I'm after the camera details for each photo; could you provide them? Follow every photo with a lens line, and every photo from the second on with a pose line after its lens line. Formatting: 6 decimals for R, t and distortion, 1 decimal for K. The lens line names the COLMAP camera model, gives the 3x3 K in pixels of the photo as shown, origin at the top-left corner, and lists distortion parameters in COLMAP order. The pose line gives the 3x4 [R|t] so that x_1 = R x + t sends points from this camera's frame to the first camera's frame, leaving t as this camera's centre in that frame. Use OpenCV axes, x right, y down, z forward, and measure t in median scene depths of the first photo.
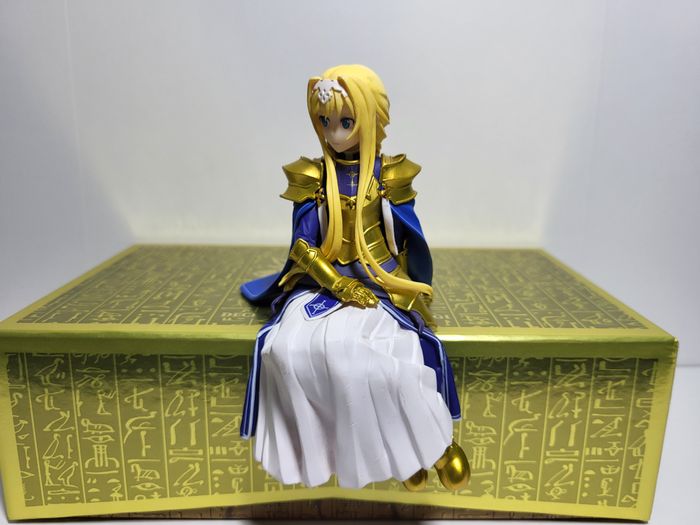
lens RADIAL K [[578.6, 0, 350.0], [0, 578.6, 262.5], [0, 0, 1]] dist [0.010658, 0.001072]
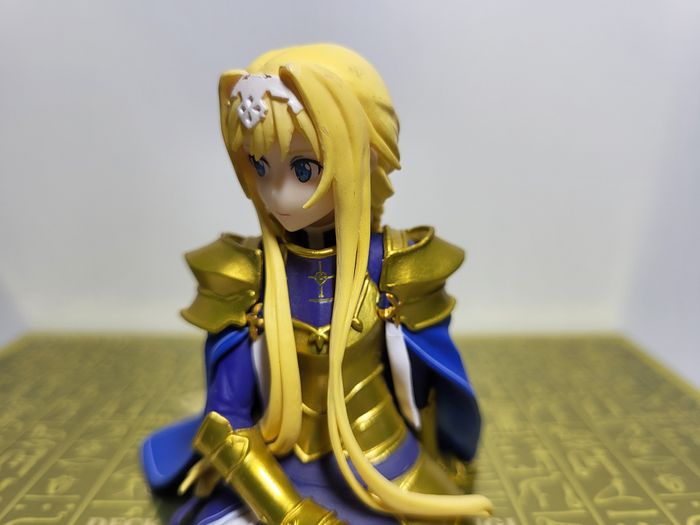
lens RADIAL K [[600.3, 0, 350.0], [0, 600.3, 262.5], [0, 0, 1]] dist [-0.048051, -0.012328]
pose [[0.999909, -0.011790, -0.006504, 0.029718], [0.011520, 0.999130, -0.040078, -0.141820], [0.006971, 0.039999, 0.999175, 0.509126]]
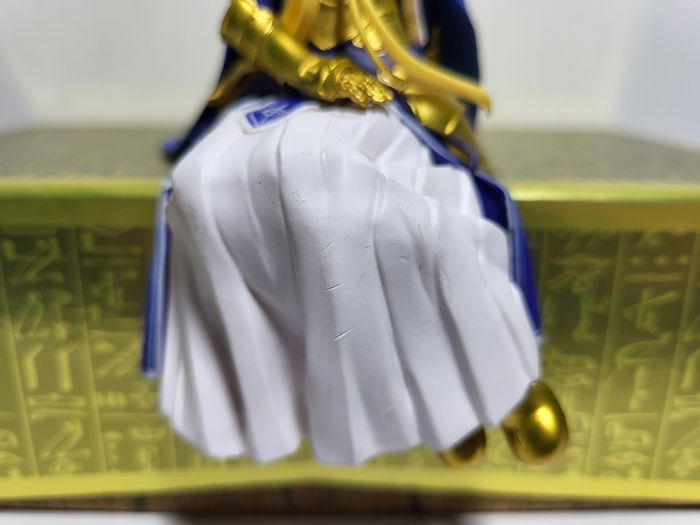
lens RADIAL K [[600.3, 0, 350.0], [0, 600.3, 262.5], [0, 0, 1]] dist [-0.048051, -0.012328]
pose [[0.999992, -0.002985, 0.002522, 0.010020], [0.002844, 0.998529, 0.054142, 0.171596], [-0.002680, -0.054135, 0.998530, 0.455738]]
